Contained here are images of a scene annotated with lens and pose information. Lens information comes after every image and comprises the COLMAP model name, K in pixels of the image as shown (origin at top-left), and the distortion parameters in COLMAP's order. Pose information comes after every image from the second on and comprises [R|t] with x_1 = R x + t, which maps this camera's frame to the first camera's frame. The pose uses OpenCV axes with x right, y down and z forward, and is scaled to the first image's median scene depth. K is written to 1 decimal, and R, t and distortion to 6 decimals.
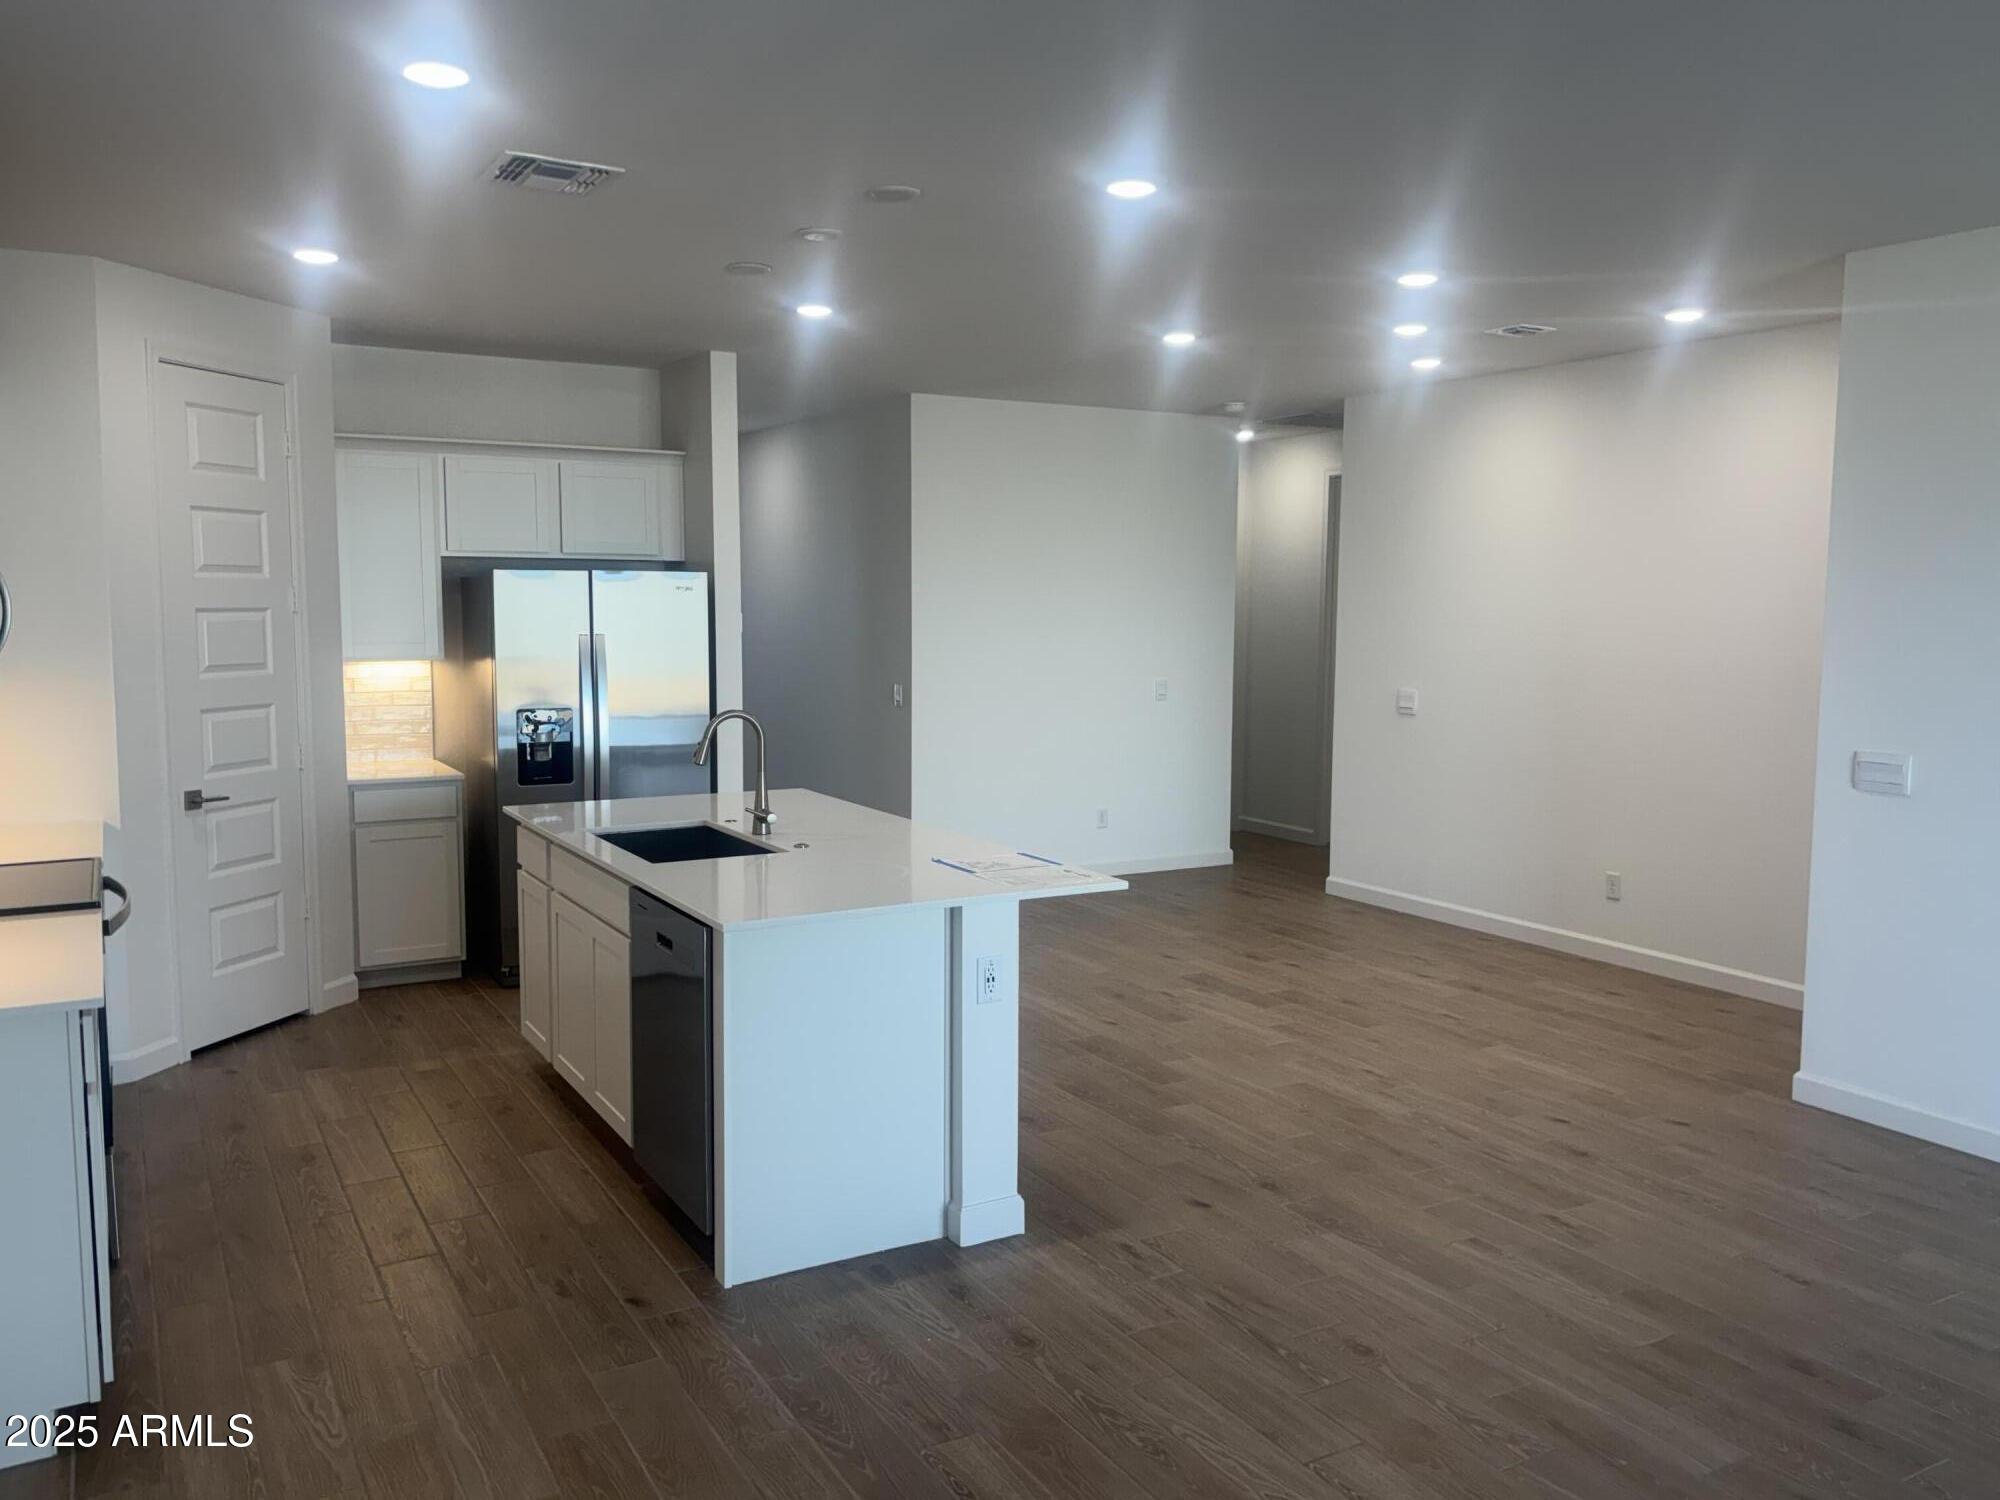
lens RADIAL K [[1539.0, 0, 989.6], [0, 1539.0, 755.8], [0, 0, 1]] dist [0.093363, -0.148001]
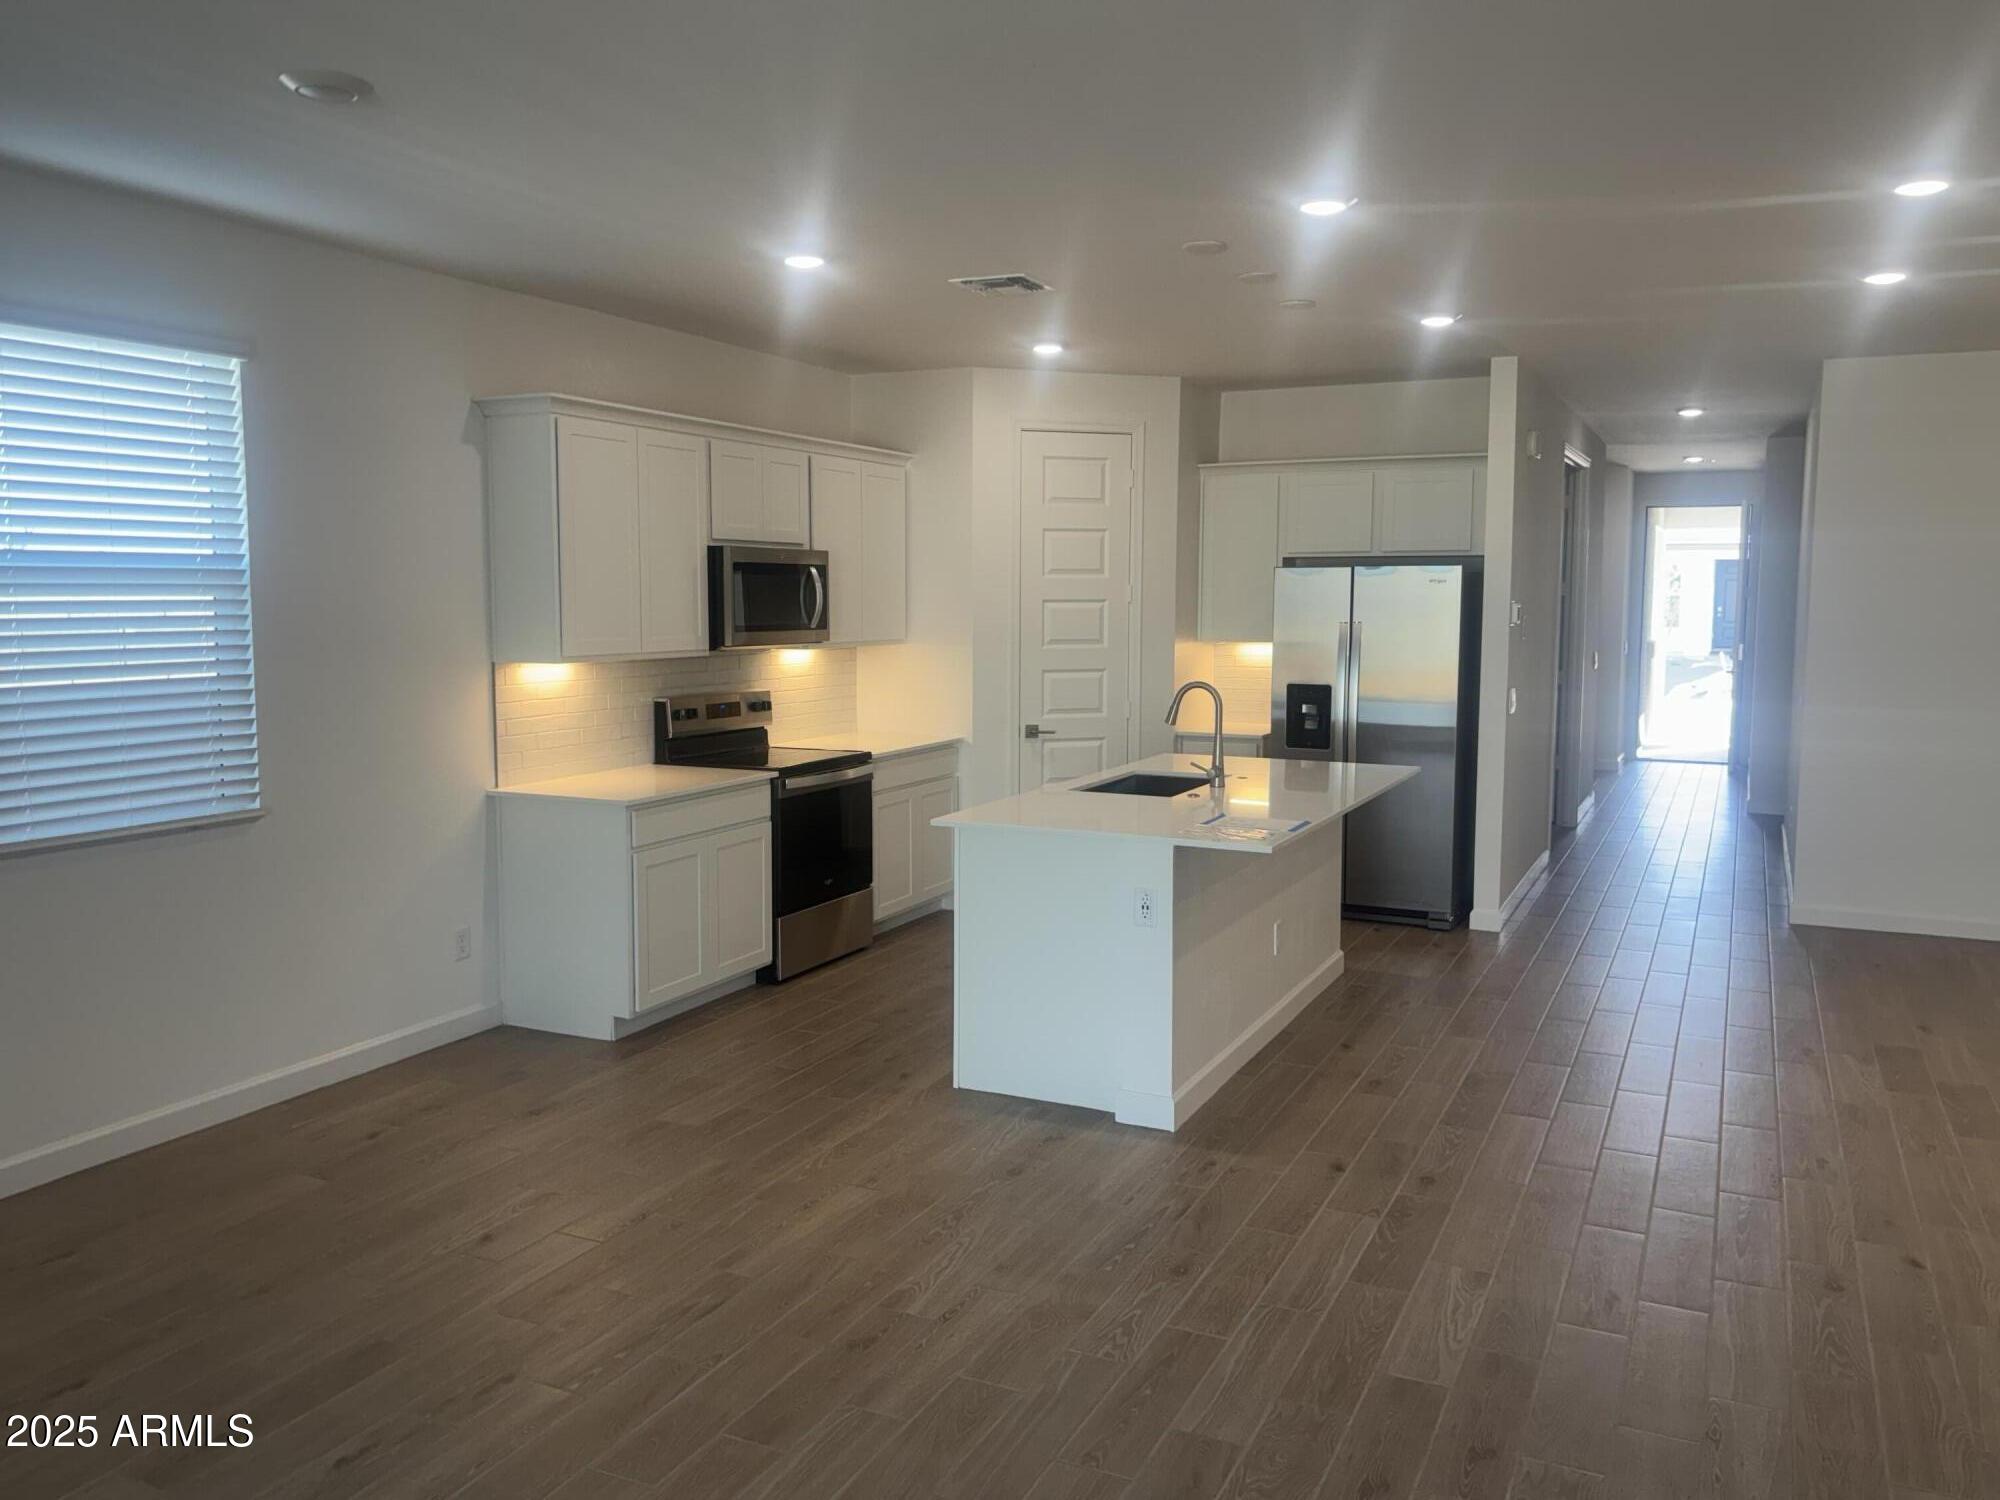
lens RADIAL K [[1539.0, 0, 989.6], [0, 1539.0, 755.8], [0, 0, 1]] dist [0.093363, -0.148001]
pose [[0.570848, 0.087268, -0.816405, 0.629512], [-0.085942, 0.995224, 0.046290, -0.011957], [0.816545, 0.043739, 0.575622, 0.147646]]
